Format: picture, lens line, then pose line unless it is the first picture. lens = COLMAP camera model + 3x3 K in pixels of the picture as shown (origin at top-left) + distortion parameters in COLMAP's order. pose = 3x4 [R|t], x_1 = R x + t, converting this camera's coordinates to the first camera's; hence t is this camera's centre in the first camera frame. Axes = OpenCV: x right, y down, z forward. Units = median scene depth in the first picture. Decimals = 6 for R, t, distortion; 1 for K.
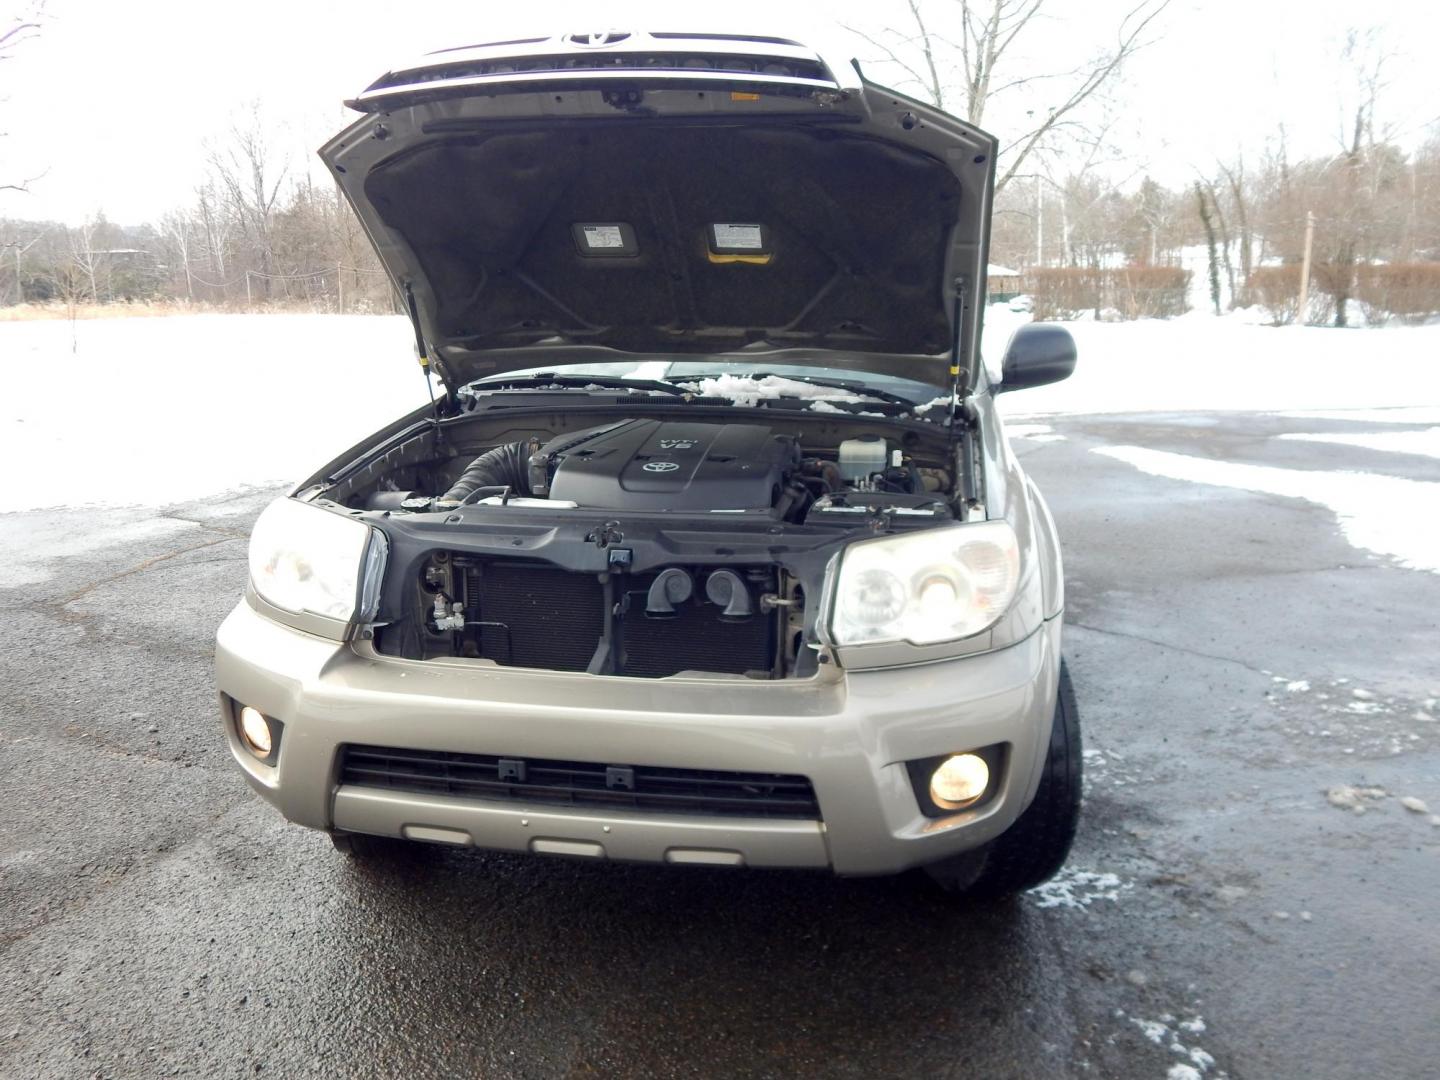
lens RADIAL K [[1190.2, 0, 720.0], [0, 1190.2, 540.0], [0, 0, 1]] dist [-0.003269, -0.008089]
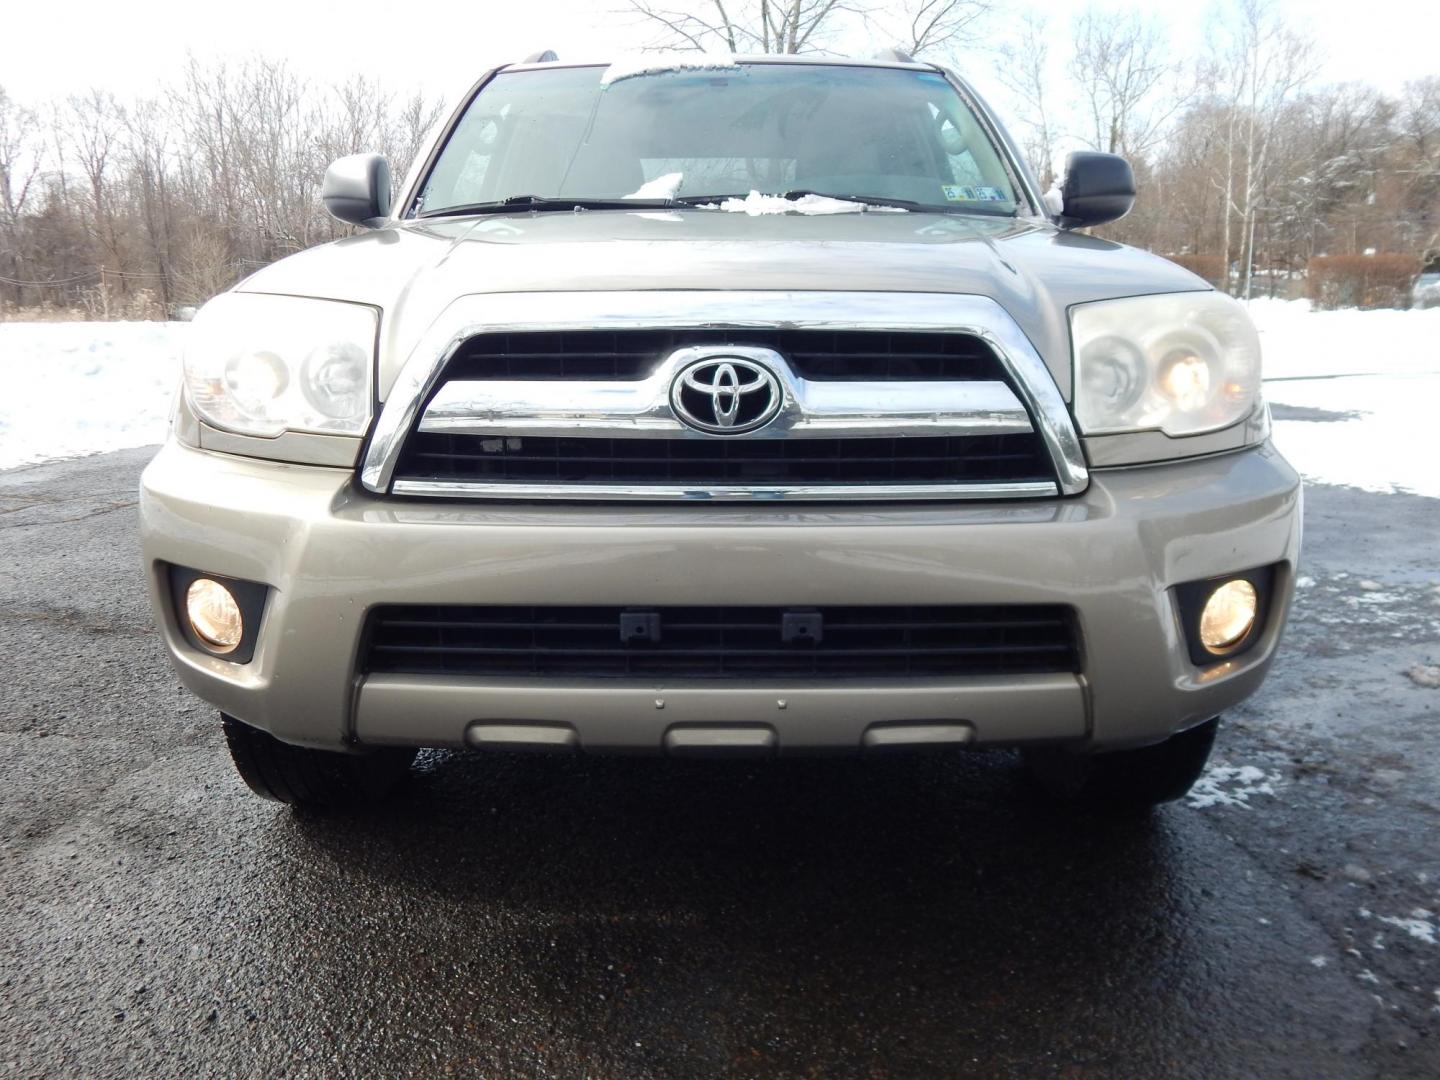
lens RADIAL K [[1188.6, 0, 714.7], [0, 1188.6, 533.0], [0, 0, 1]] dist [-0.005552, -0.004336]
pose [[0.985731, -0.041860, 0.163041, -0.182790], [0.043972, 0.998989, -0.009363, 0.109958], [-0.162484, 0.016399, 0.986575, 0.235644]]
